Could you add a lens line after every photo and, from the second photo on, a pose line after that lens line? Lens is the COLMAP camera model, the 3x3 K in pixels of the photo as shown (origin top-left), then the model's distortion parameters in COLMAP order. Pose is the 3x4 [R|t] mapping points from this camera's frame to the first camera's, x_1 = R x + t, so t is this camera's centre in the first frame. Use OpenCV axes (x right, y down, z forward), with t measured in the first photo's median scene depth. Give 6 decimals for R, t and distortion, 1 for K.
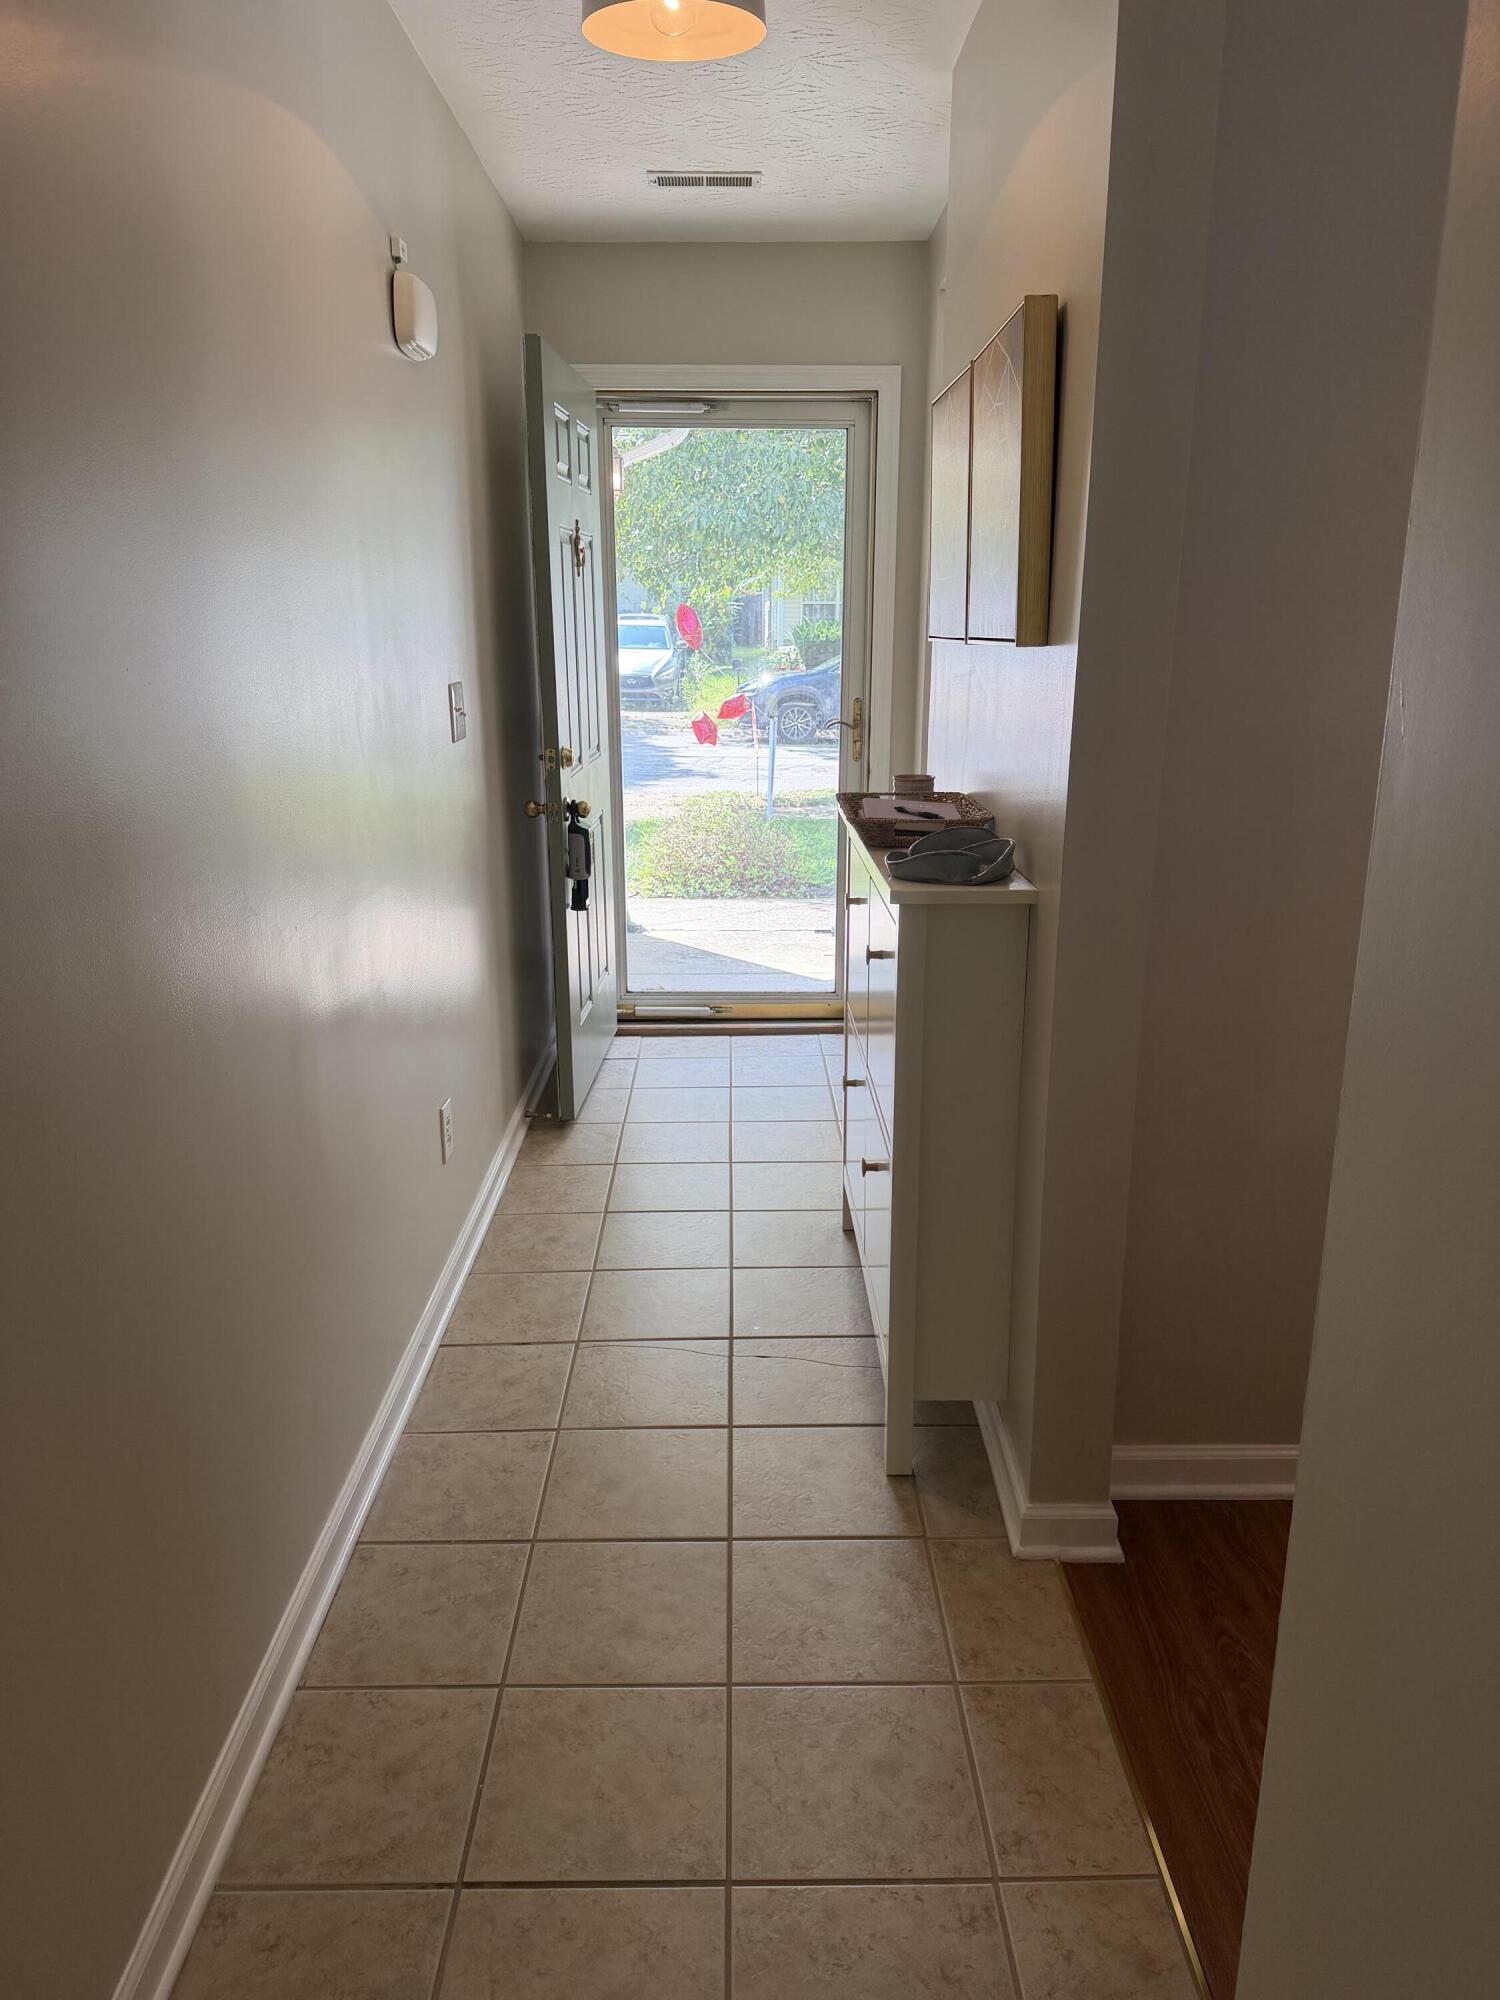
lens RADIAL K [[1413.6, 0, 750.0], [0, 1413.6, 1000.0], [0, 0, 1]] dist [0.037423, -0.024595]
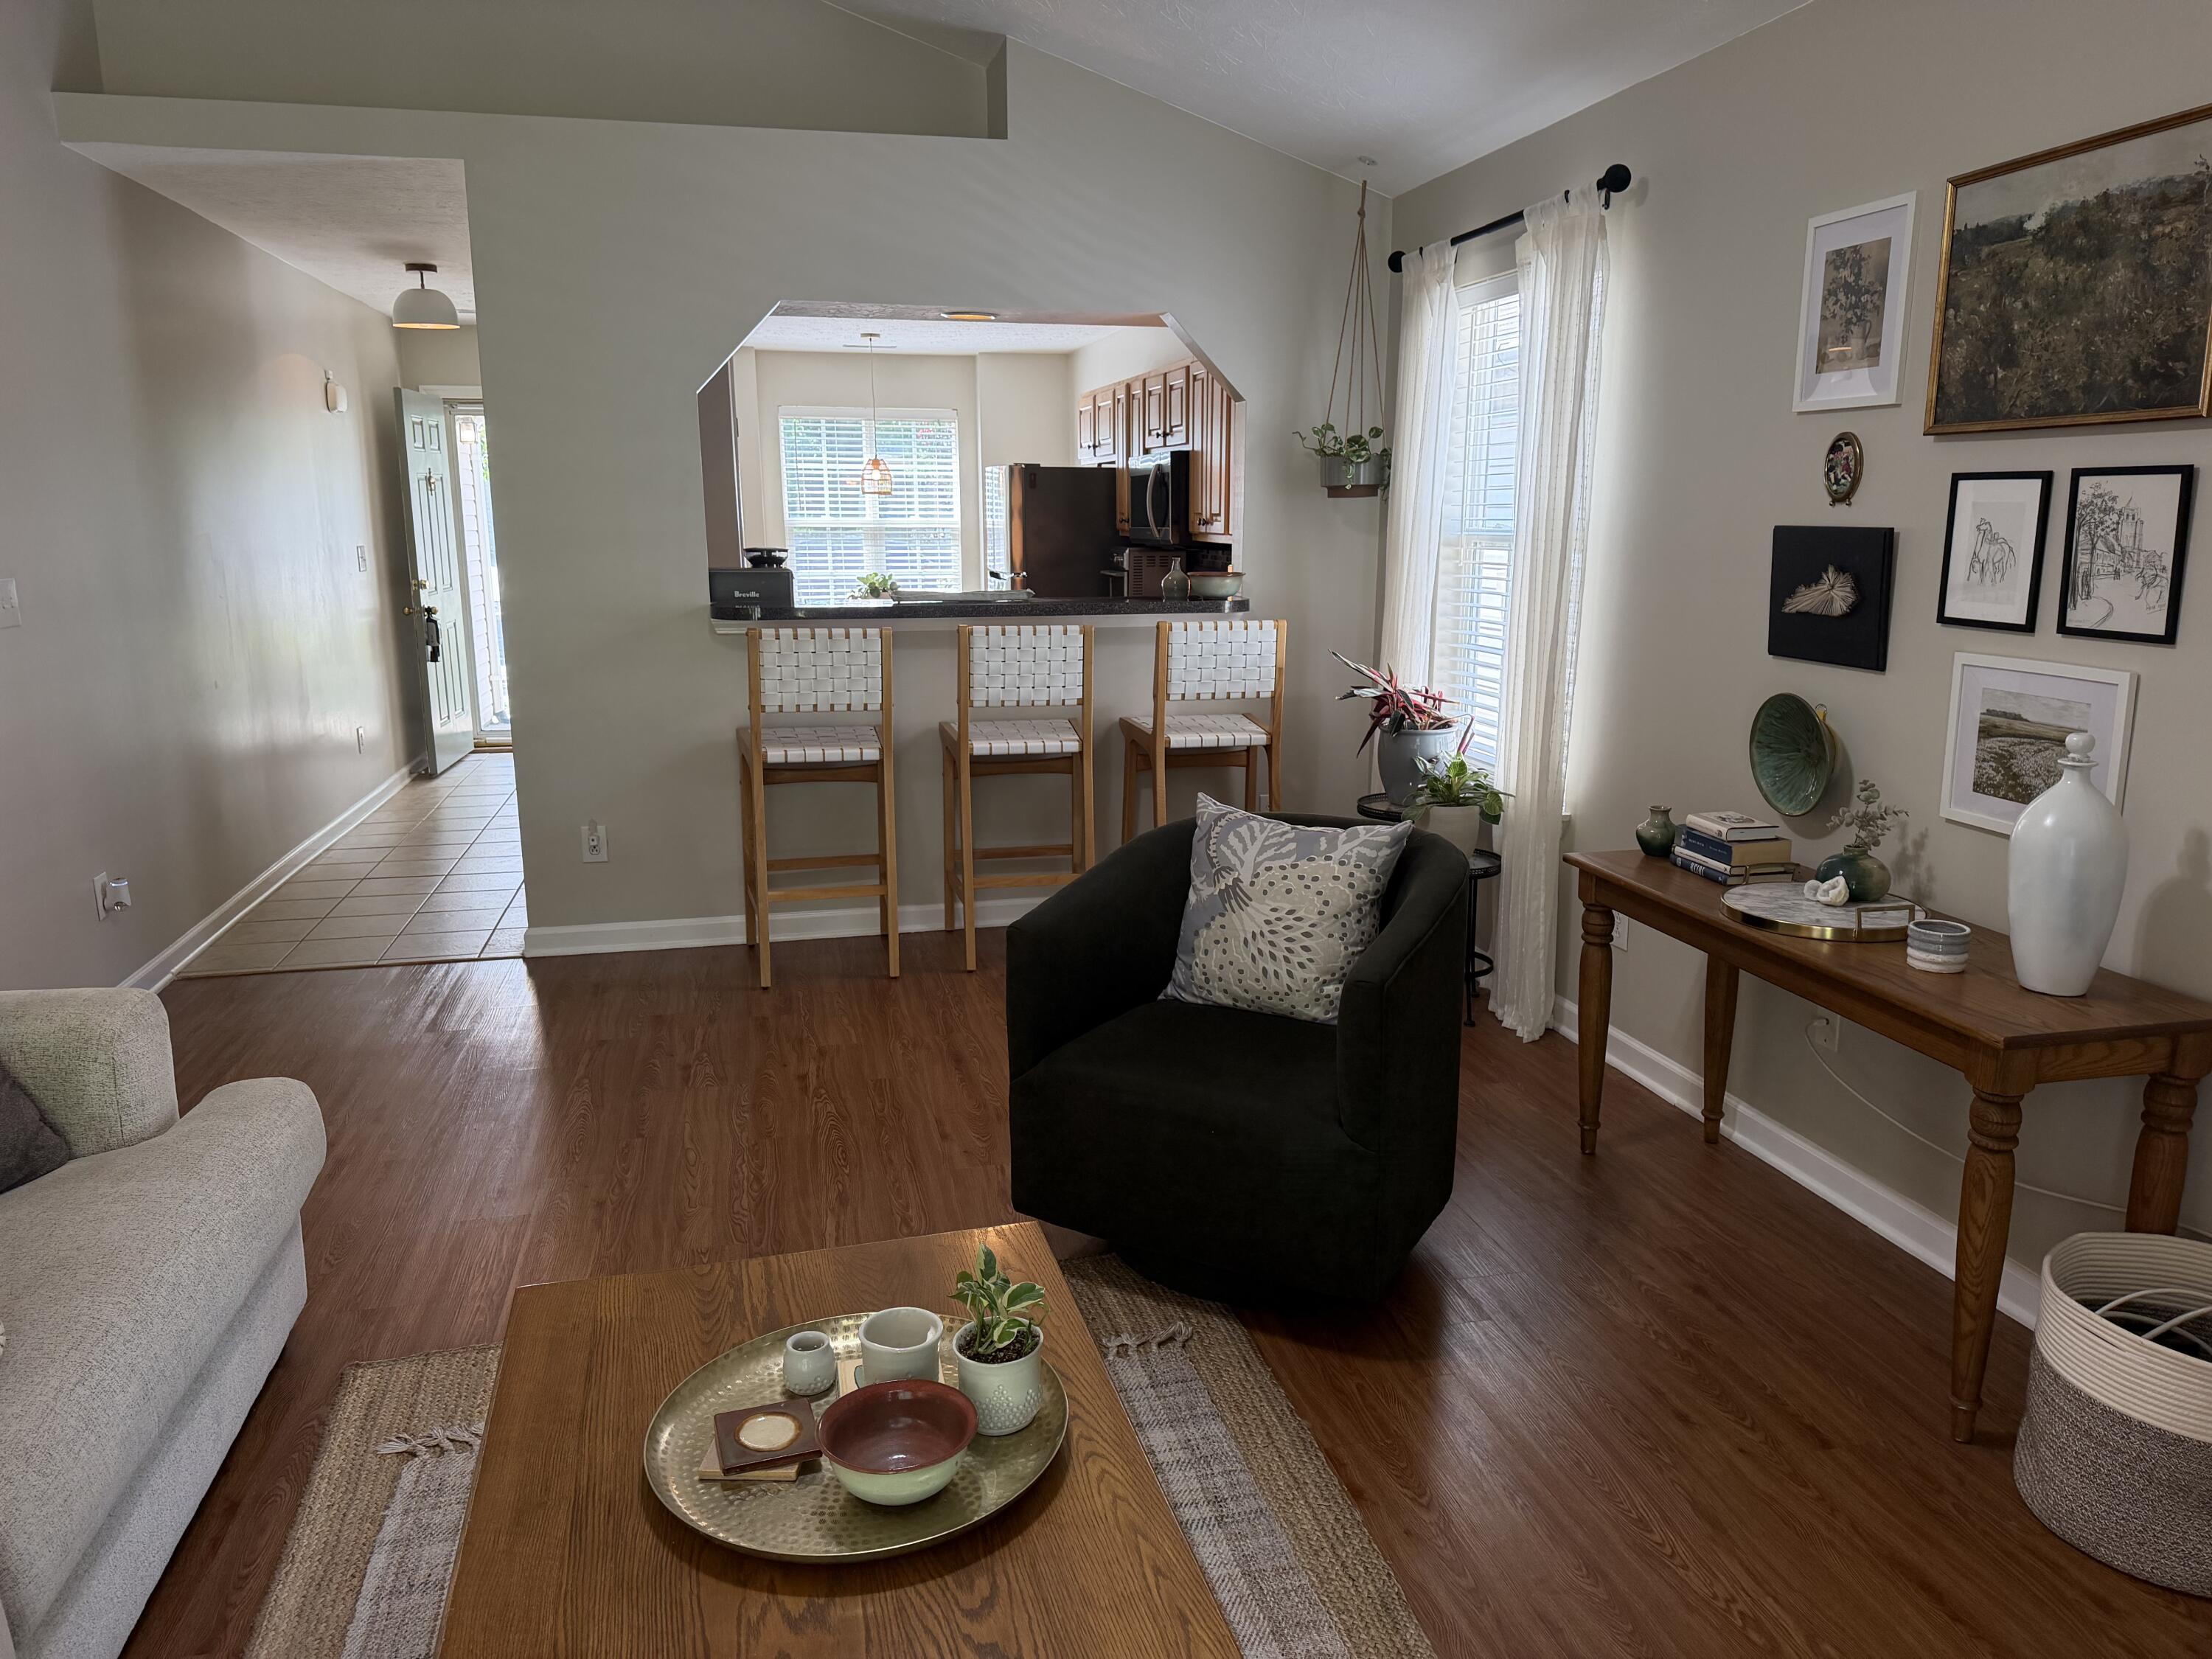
lens RADIAL K [[1563.4, 0, 1078.0], [0, 1563.4, 831.5], [0, 0, 1]] dist [0.037423, -0.024595]
pose [[0.977017, -0.045836, 0.208175, 0.286632], [0.063344, 0.994921, -0.078228, 0.396982], [-0.203532, 0.089617, 0.974958, -1.287011]]
